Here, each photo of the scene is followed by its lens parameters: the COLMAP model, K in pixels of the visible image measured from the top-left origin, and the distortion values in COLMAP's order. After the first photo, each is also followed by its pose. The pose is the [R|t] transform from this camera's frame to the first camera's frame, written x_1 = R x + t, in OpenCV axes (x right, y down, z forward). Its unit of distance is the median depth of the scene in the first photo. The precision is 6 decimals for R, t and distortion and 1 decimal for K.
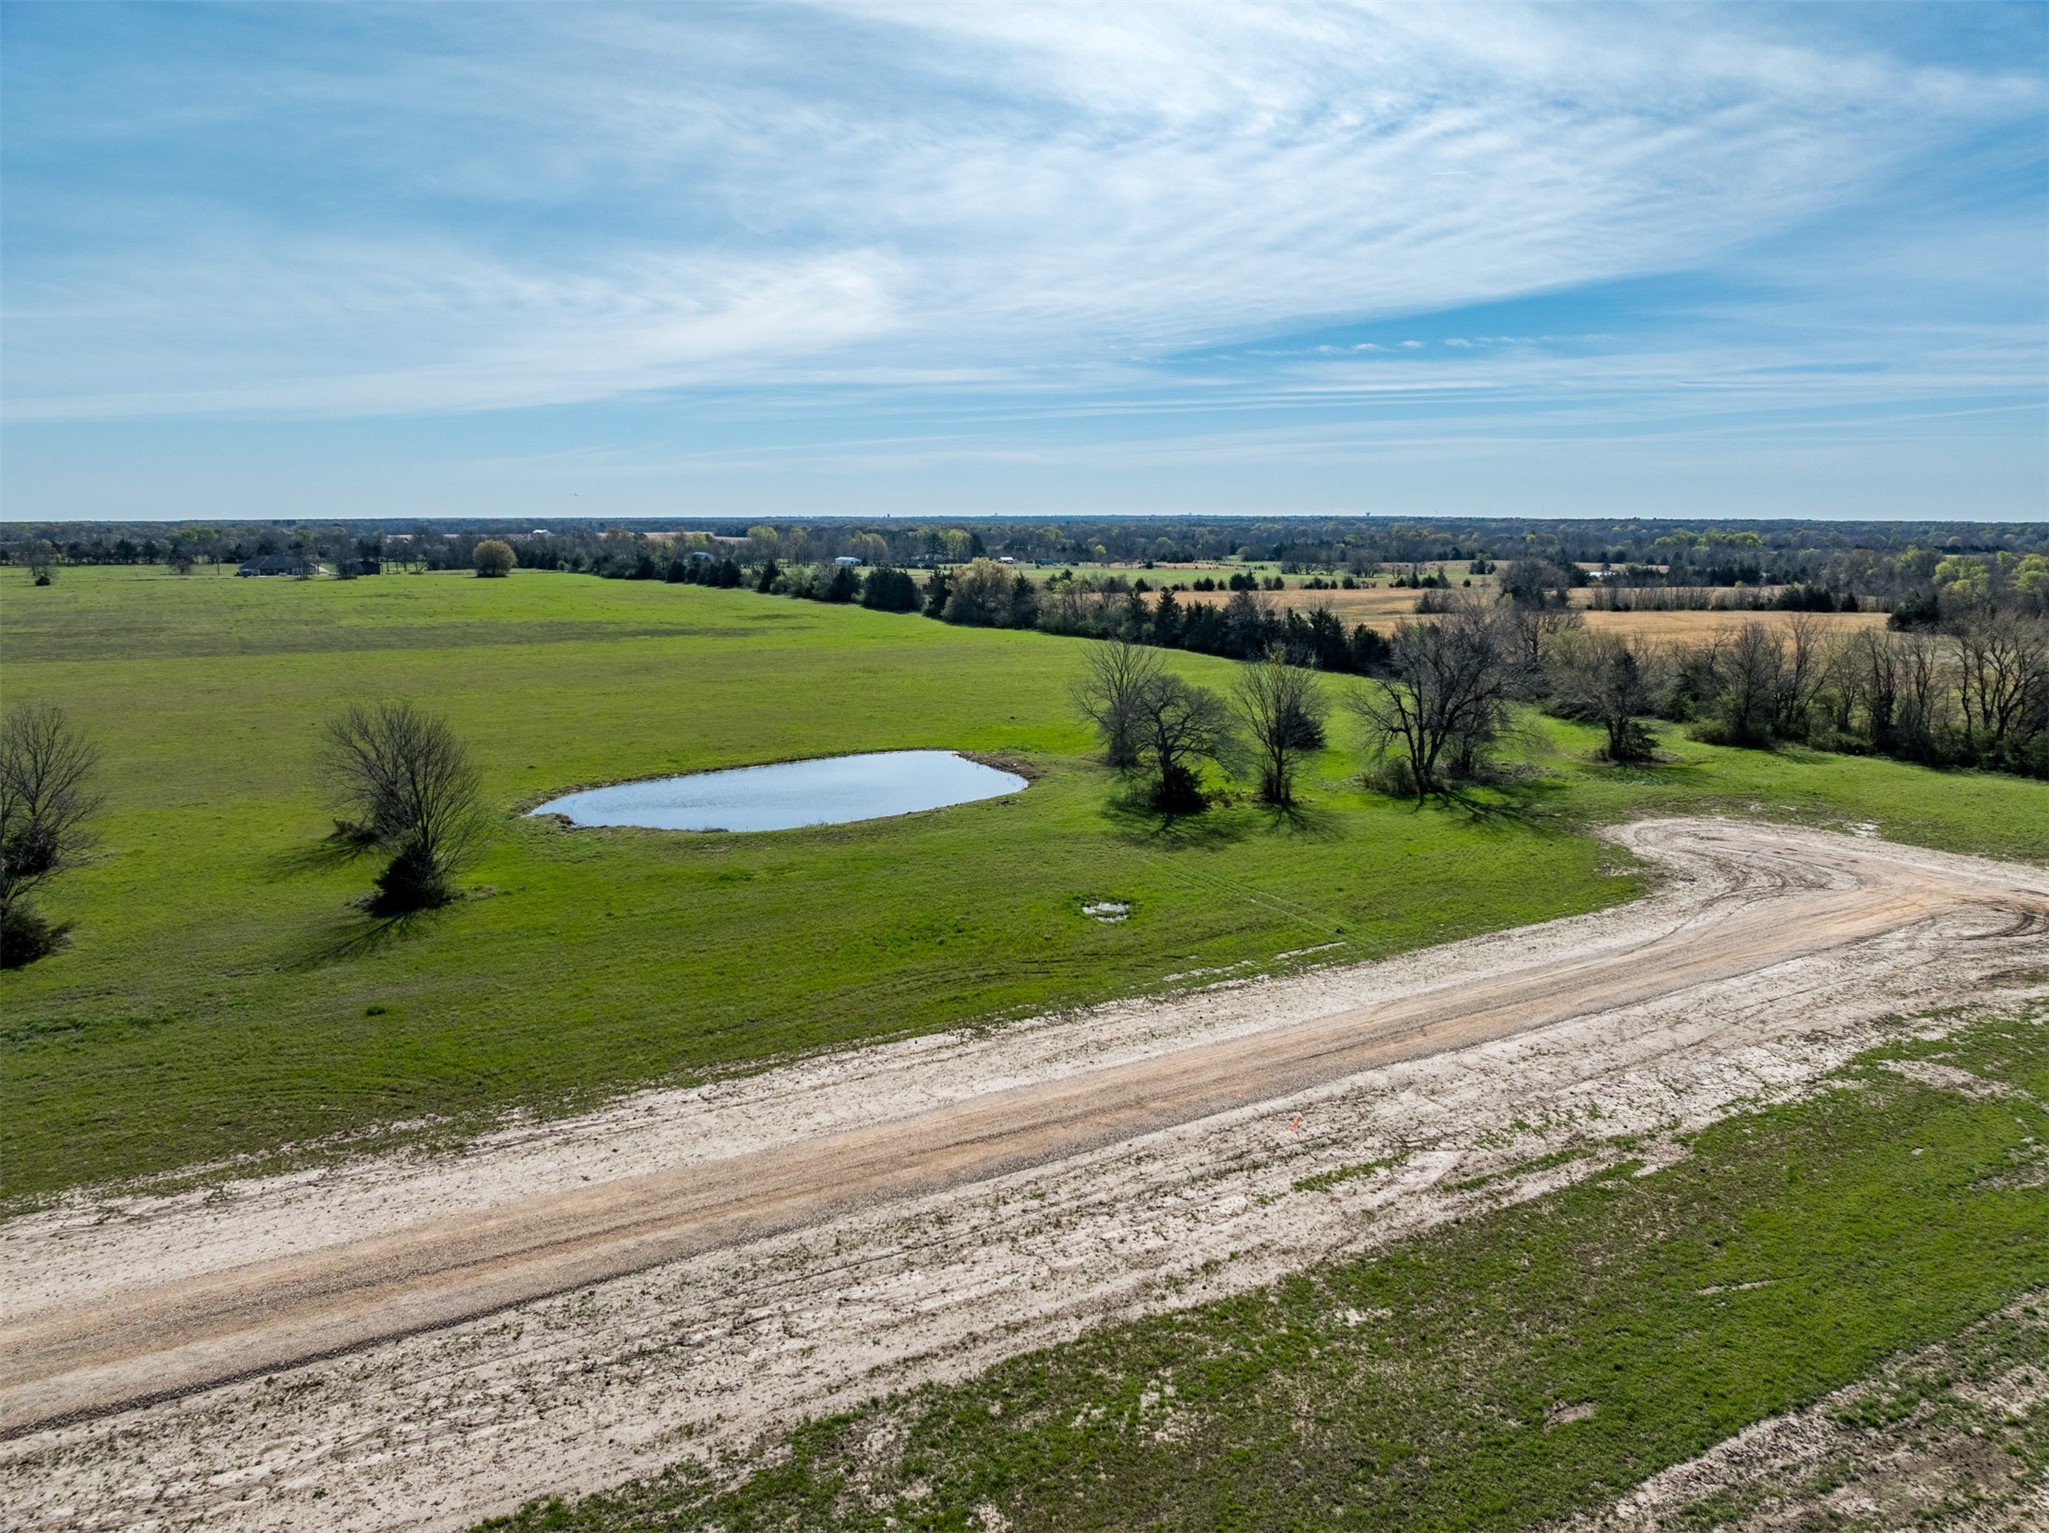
lens RADIAL K [[1427.6, 0, 1021.6], [0, 1427.6, 765.3], [0, 0, 1]] dist [-0.037042, 0.001209]
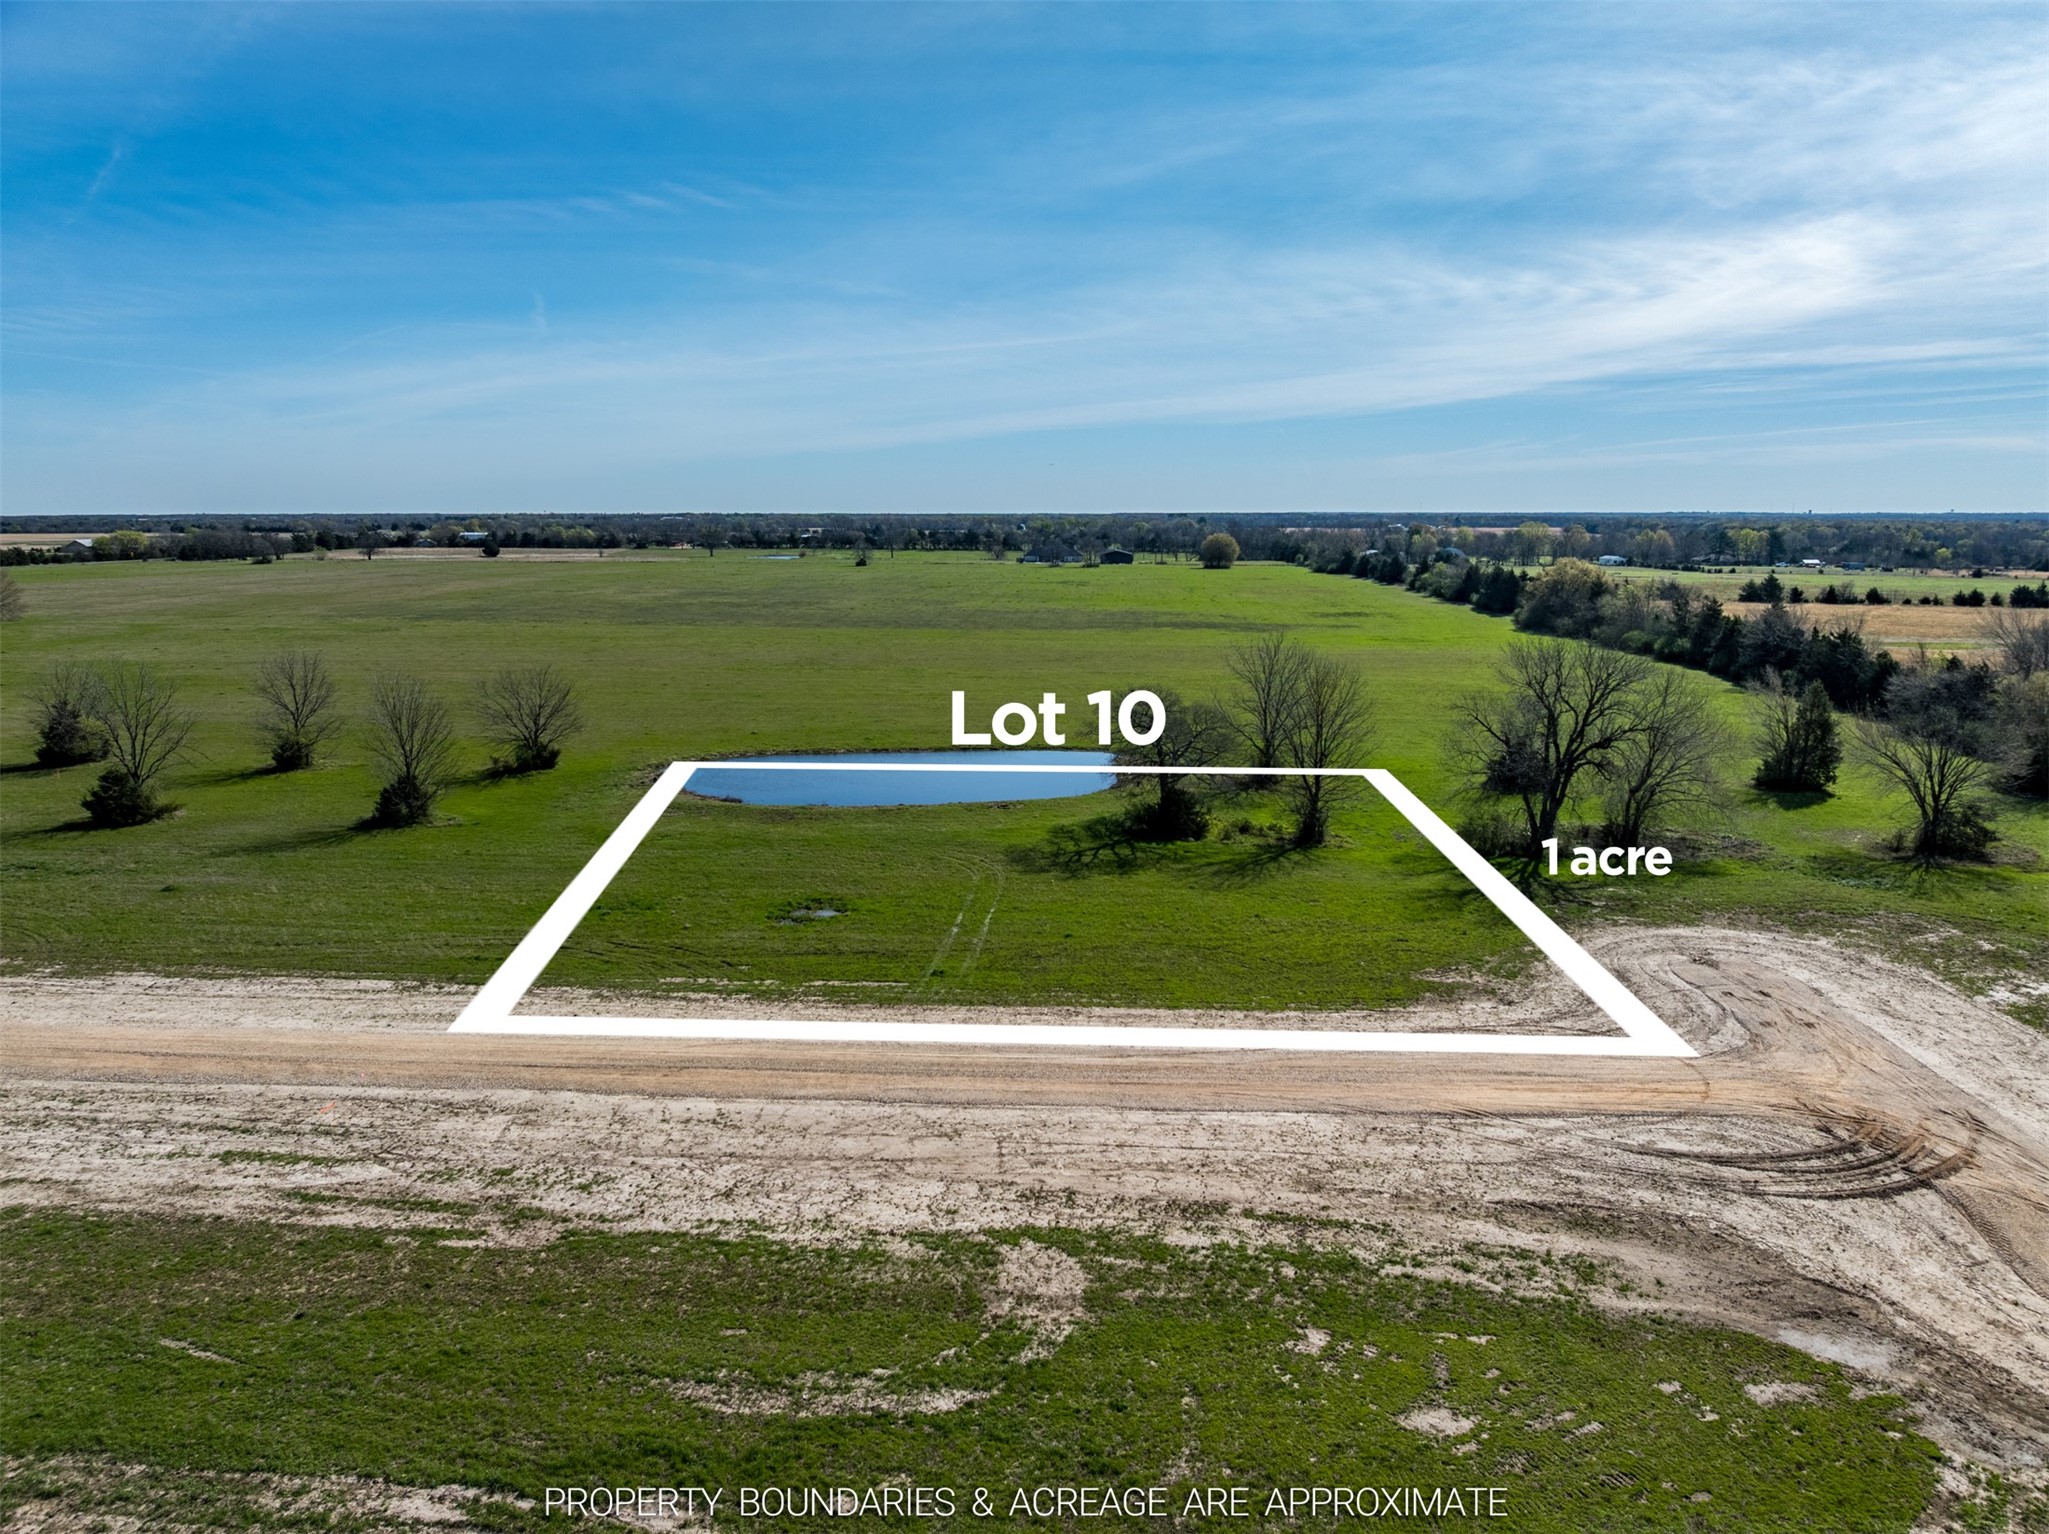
lens RADIAL K [[1427.6, 0, 1022.4], [0, 1427.6, 770.4], [0, 0, 1]] dist [-0.037042, 0.001209]
pose [[0.828190, 0.097180, -0.551958, 0.929931], [-0.093222, 0.995019, 0.035312, -0.058527], [0.552640, 0.022210, 0.833124, 0.343707]]
